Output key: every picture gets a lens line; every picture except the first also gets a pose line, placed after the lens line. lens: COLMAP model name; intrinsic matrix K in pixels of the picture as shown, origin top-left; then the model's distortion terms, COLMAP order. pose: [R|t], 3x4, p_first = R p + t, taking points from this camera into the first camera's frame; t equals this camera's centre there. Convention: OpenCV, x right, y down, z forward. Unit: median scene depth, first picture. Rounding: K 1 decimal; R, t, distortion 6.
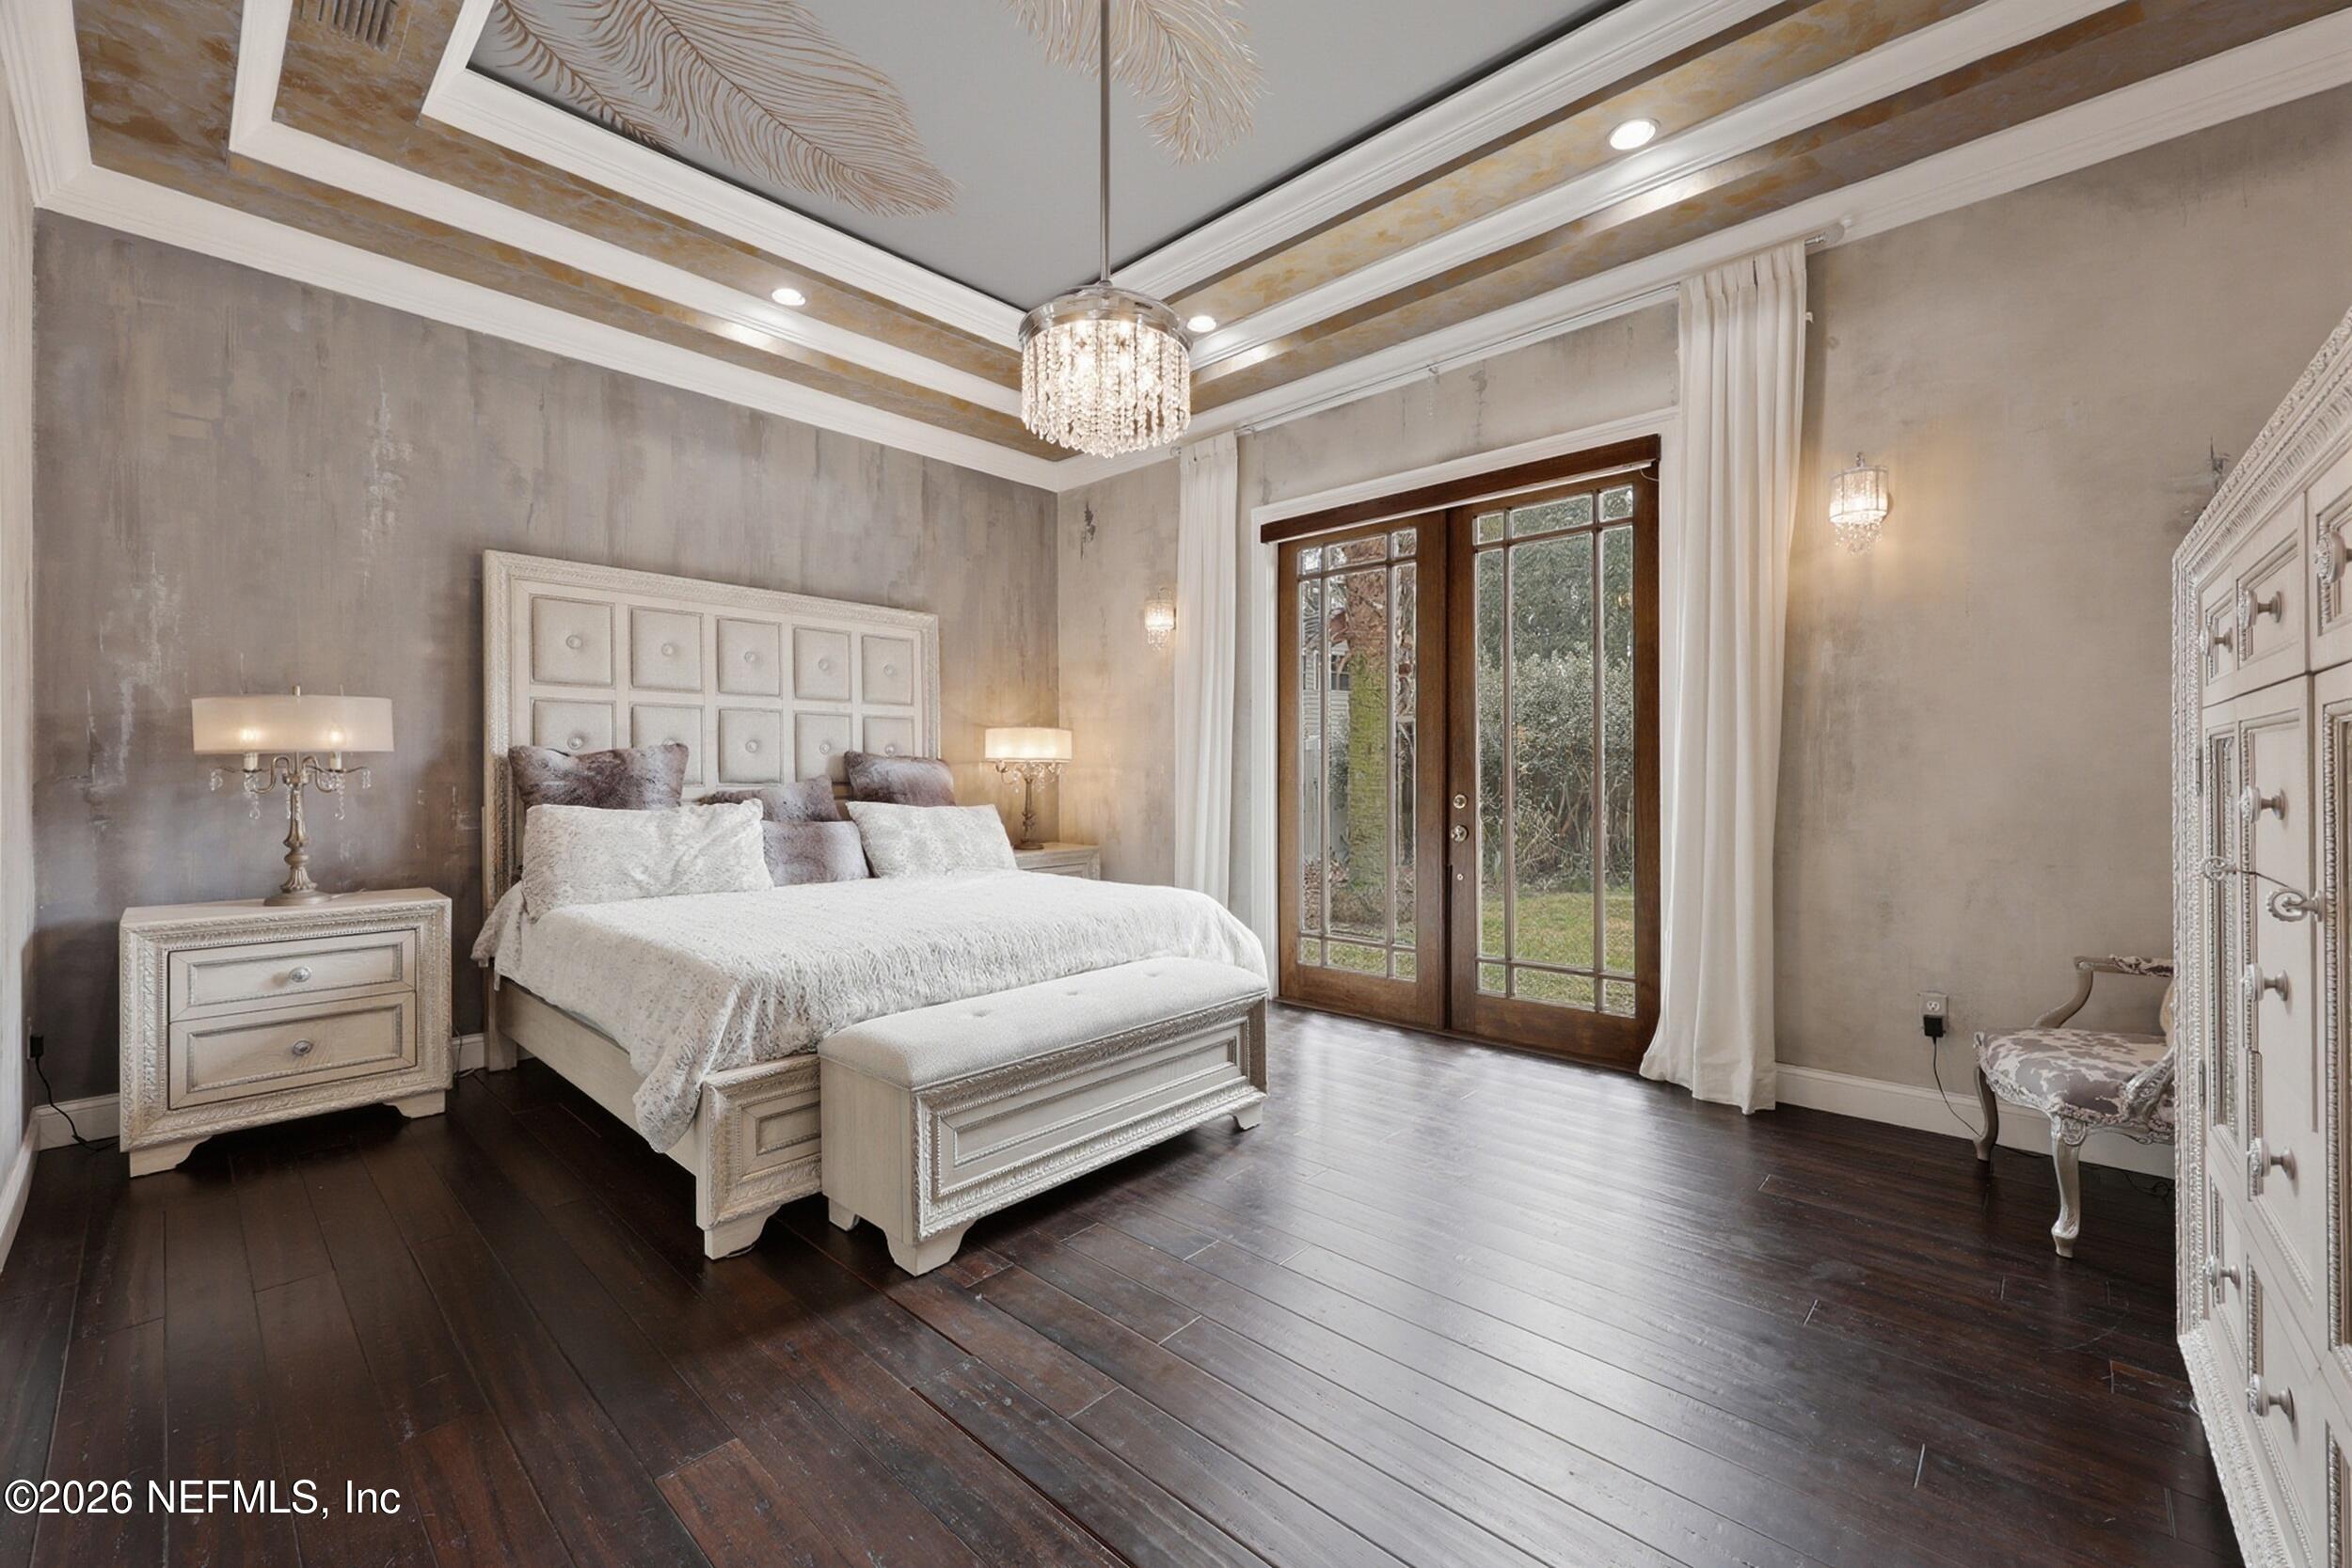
lens RADIAL K [[949.6, 0, 1184.3], [0, 949.6, 773.7], [0, 0, 1]] dist [-0.001433, -0.000115]
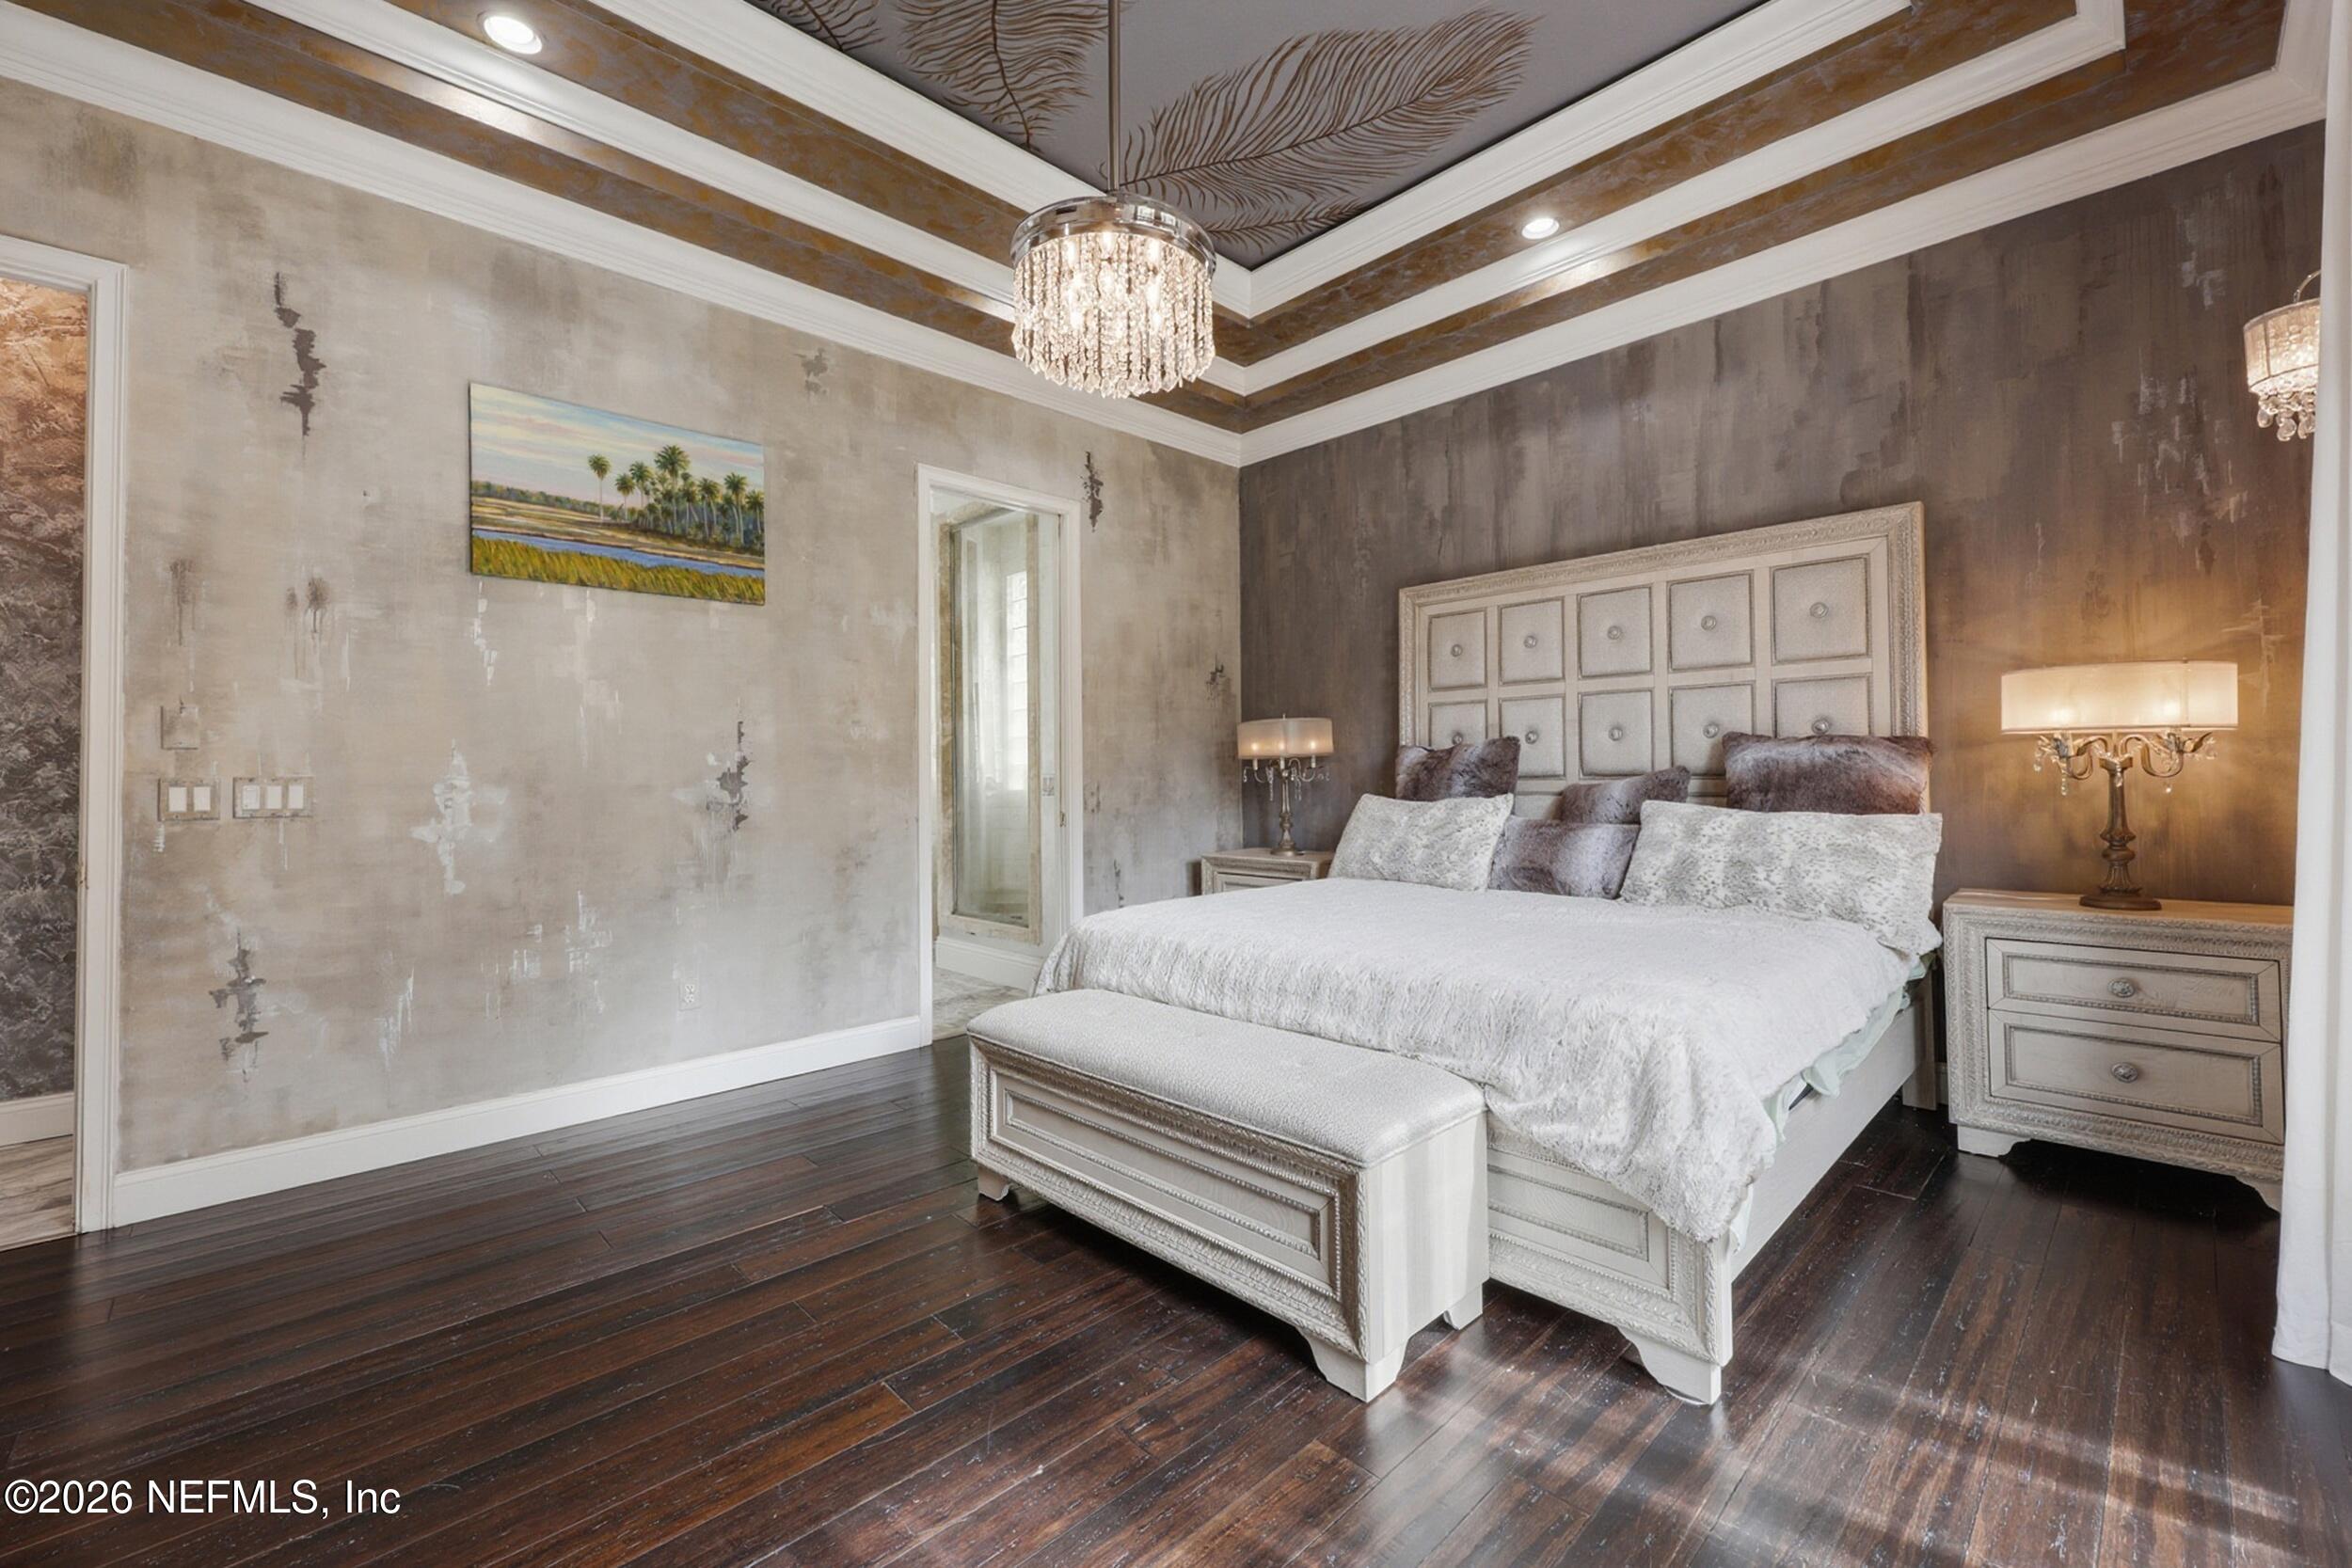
lens RADIAL K [[966.5, 0, 1175.2], [0, 966.5, 749.1], [0, 0, 1]] dist [-0.002182, -0.000165]
pose [[-0.058566, -0.032478, -0.997755, 0.467191], [0.008996, 0.999413, -0.033060, 0.010673], [0.998243, -0.010912, -0.058239, 0.679403]]
